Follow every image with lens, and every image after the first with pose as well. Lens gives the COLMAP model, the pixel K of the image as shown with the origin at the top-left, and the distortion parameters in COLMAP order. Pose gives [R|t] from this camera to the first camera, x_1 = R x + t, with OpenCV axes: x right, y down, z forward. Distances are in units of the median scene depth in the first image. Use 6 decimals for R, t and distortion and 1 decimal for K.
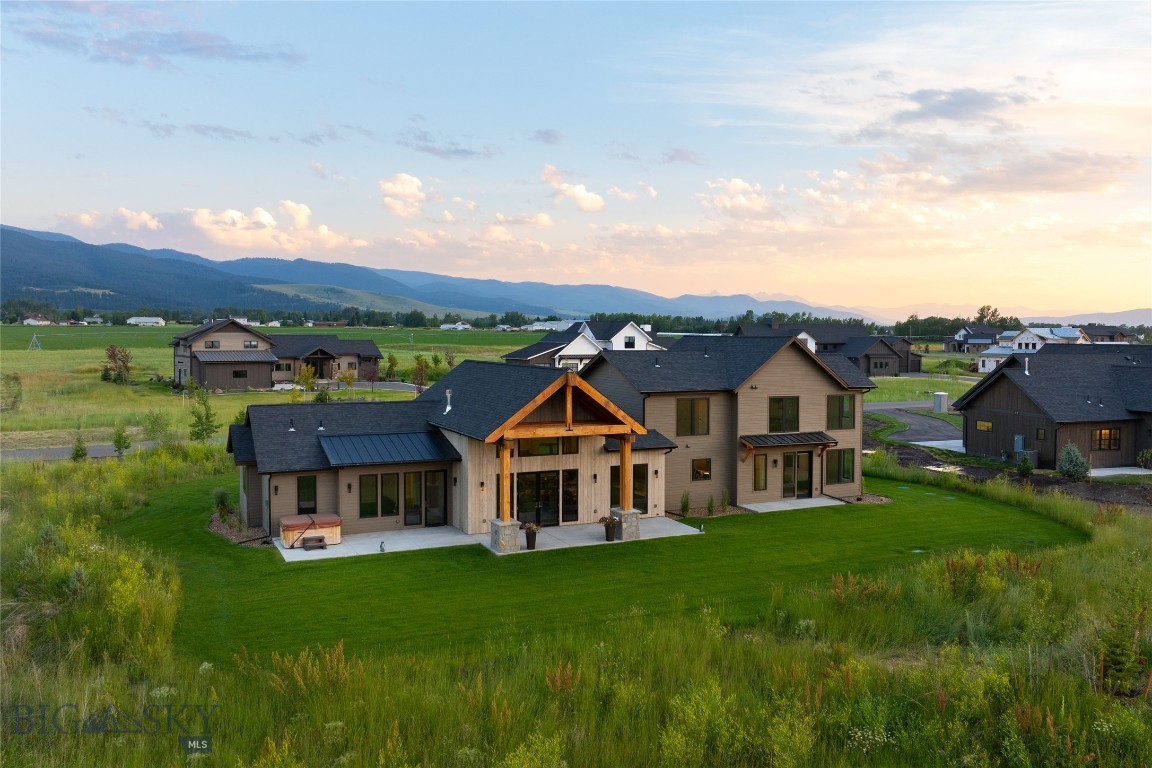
lens RADIAL K [[968.7, 0, 574.6], [0, 968.7, 361.4], [0, 0, 1]] dist [-0.038461, -0.011033]
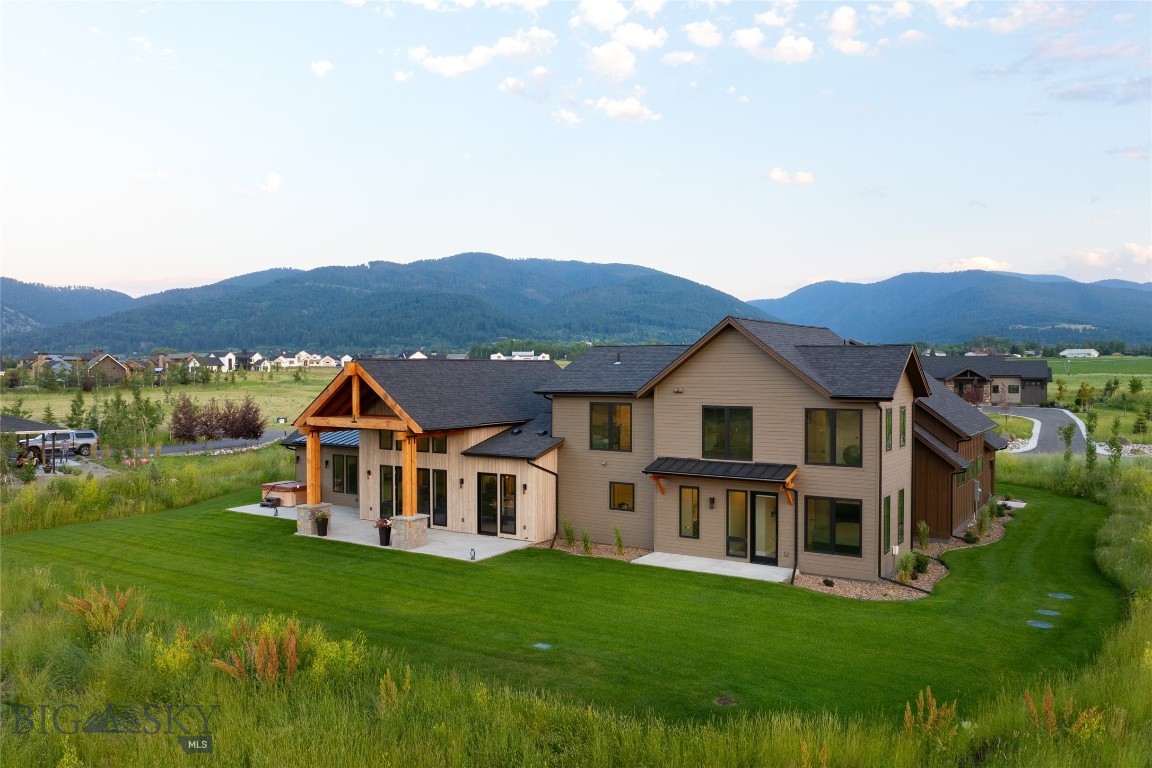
lens RADIAL K [[889.8, 0, 565.7], [0, 889.8, 384.2], [0, 0, 1]] dist [-0.051995, 0.012787]
pose [[0.496348, 0.009430, -0.868072, 0.716050], [-0.020430, 0.999791, -0.000821, 0.024769], [0.867883, 0.018143, 0.496437, 0.612813]]
